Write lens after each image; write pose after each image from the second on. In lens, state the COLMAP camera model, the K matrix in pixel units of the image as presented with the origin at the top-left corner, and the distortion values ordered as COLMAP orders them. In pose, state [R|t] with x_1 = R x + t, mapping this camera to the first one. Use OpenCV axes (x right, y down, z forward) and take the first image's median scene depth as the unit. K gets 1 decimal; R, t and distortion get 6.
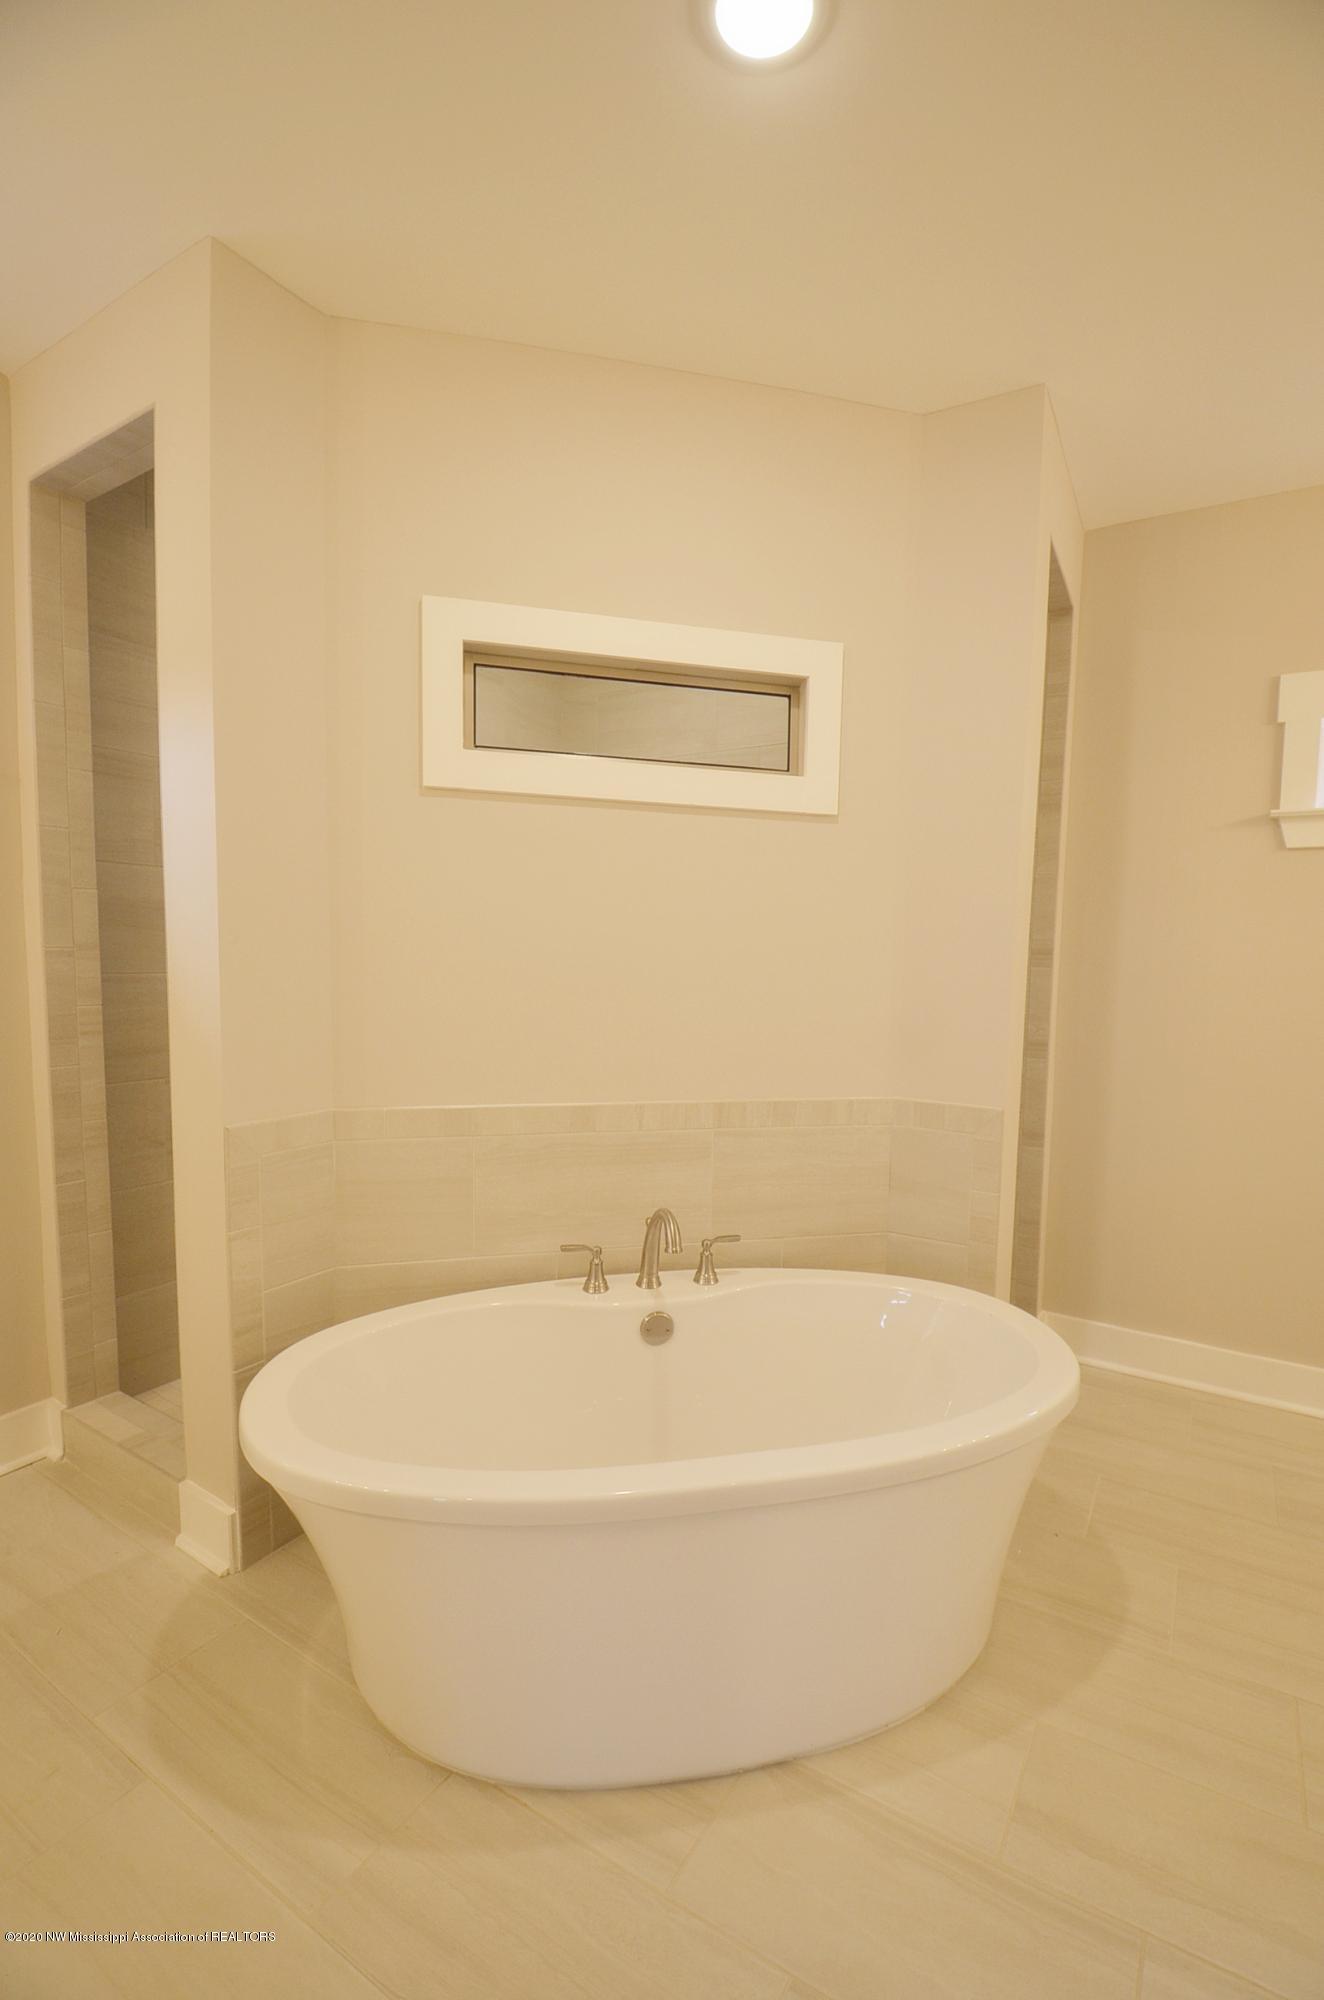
lens RADIAL K [[876.8, 0, 642.1], [0, 876.8, 1041.8], [0, 0, 1]] dist [0.021755, -0.039584]
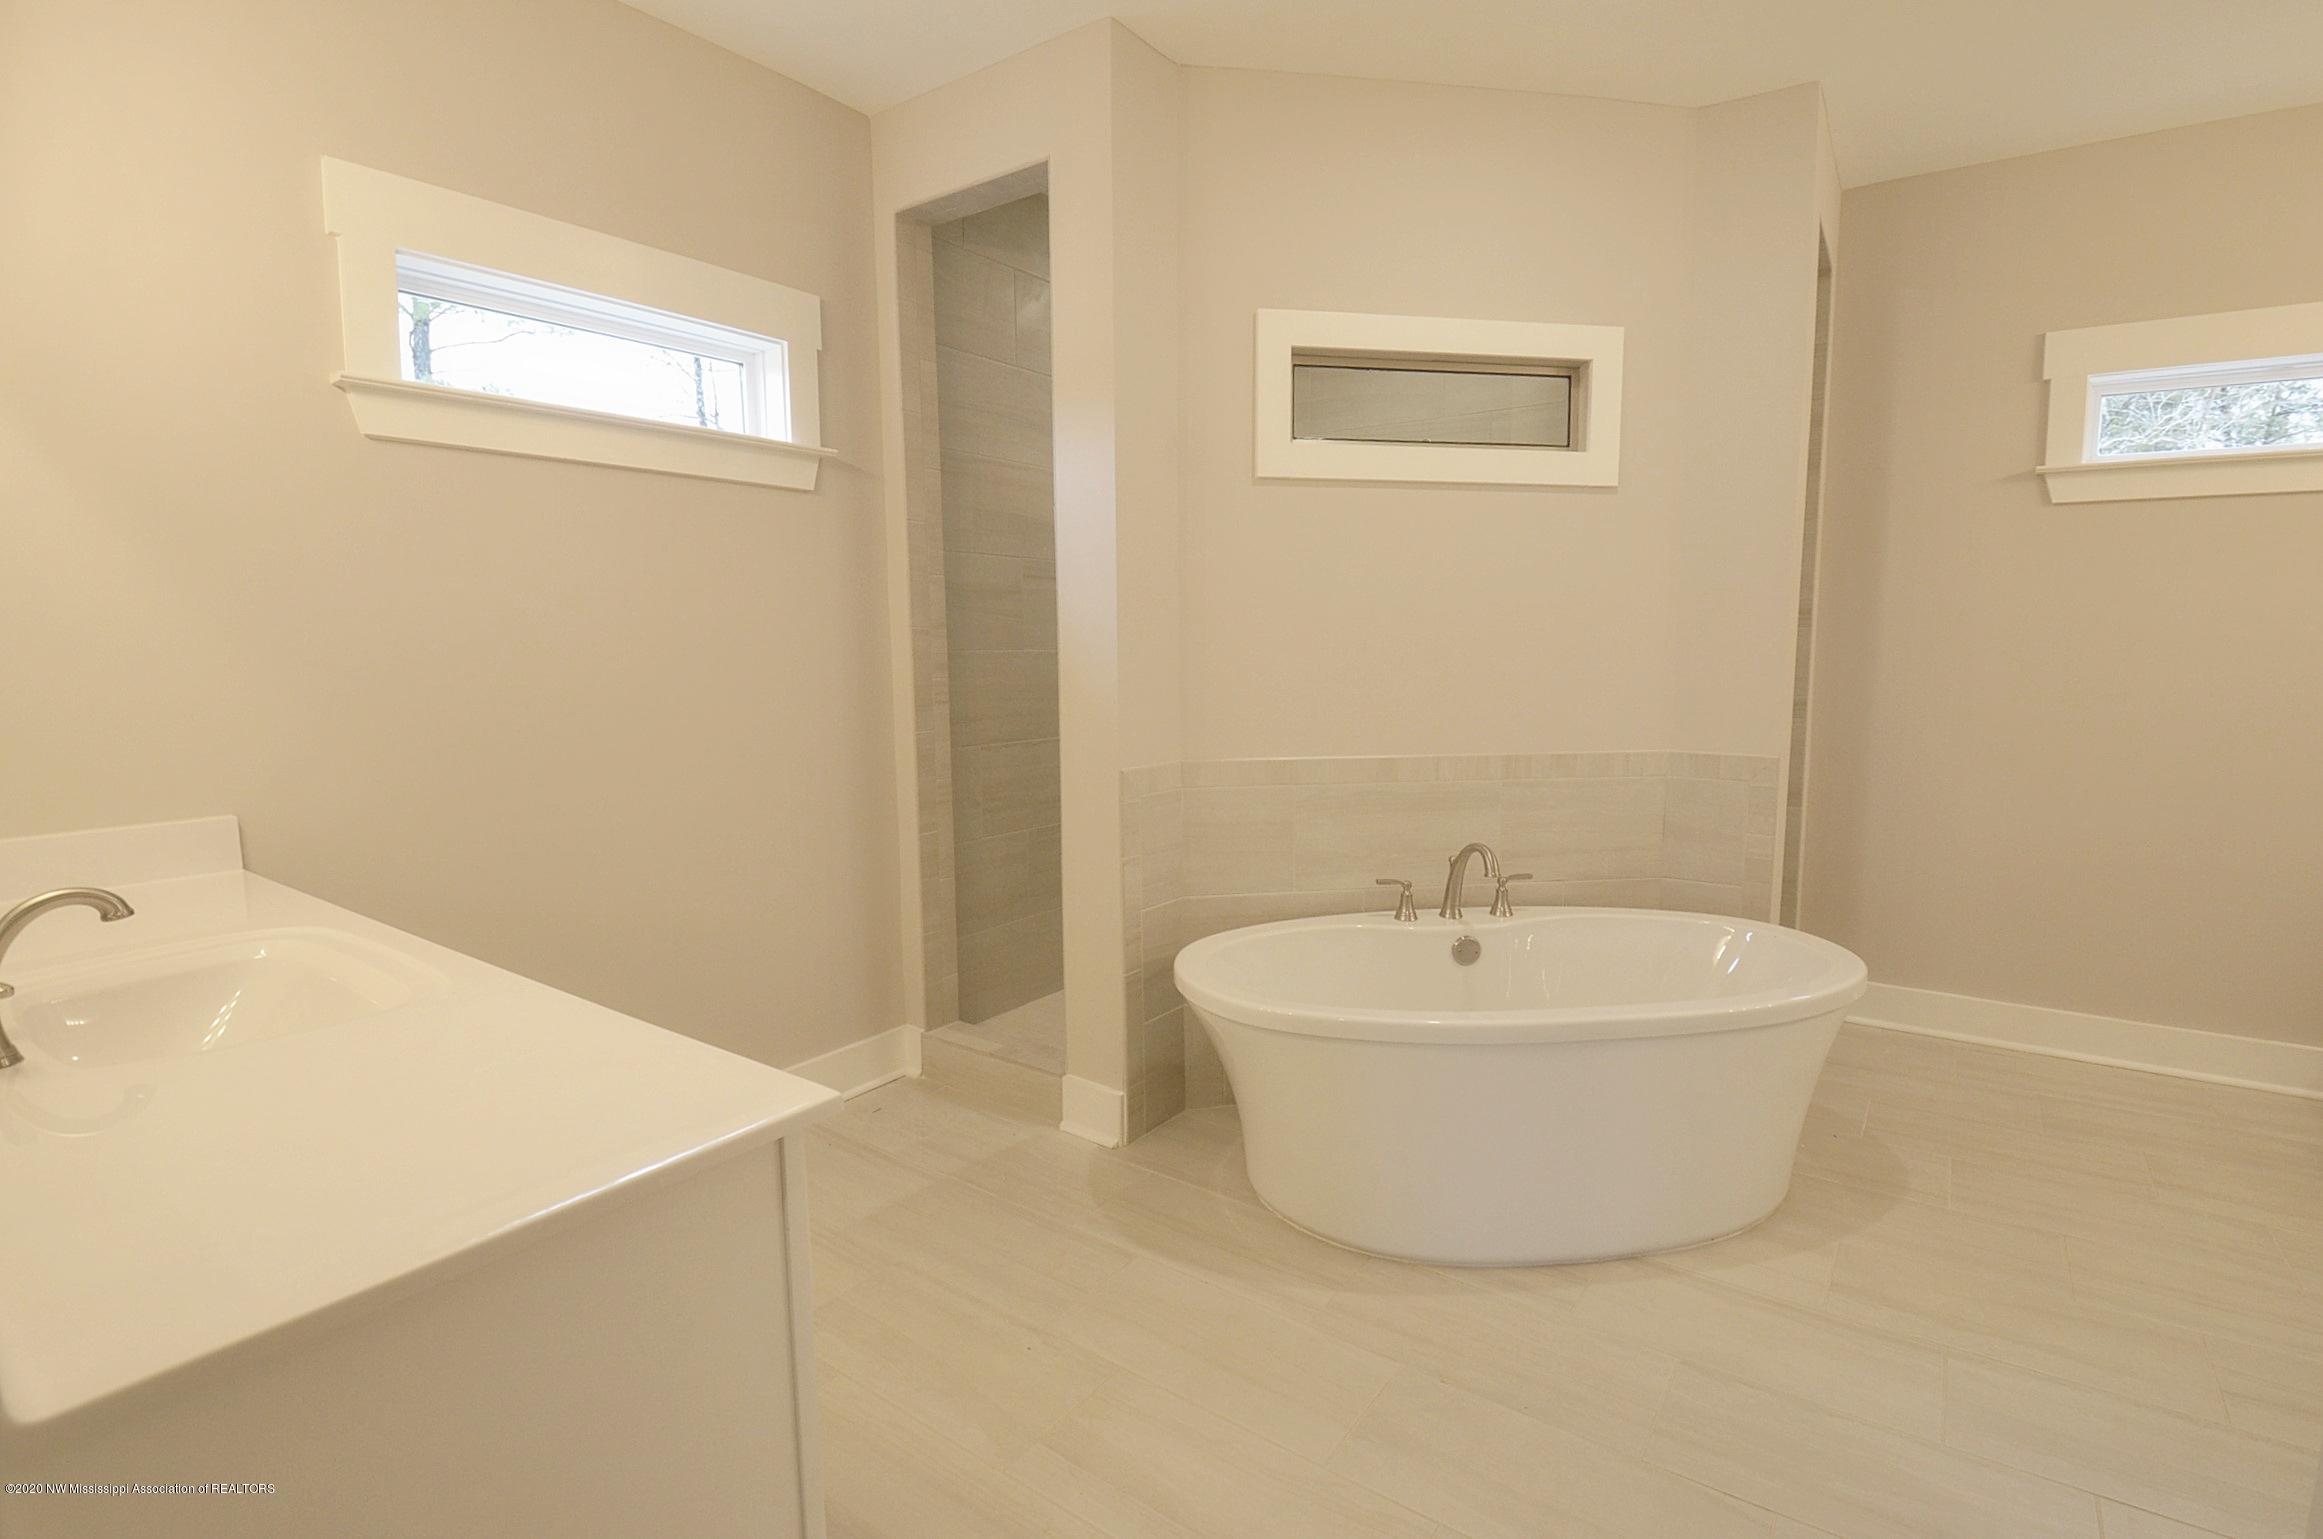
lens RADIAL K [[1018.3, 0, 1179.8], [0, 1018.3, 764.0], [0, 0, 1]] dist [0.021755, -0.039584]
pose [[0.997002, -0.012806, -0.076306, -0.226870], [0.014805, 0.999560, 0.025687, 0.042295], [0.075944, -0.026740, 0.996753, -0.304315]]
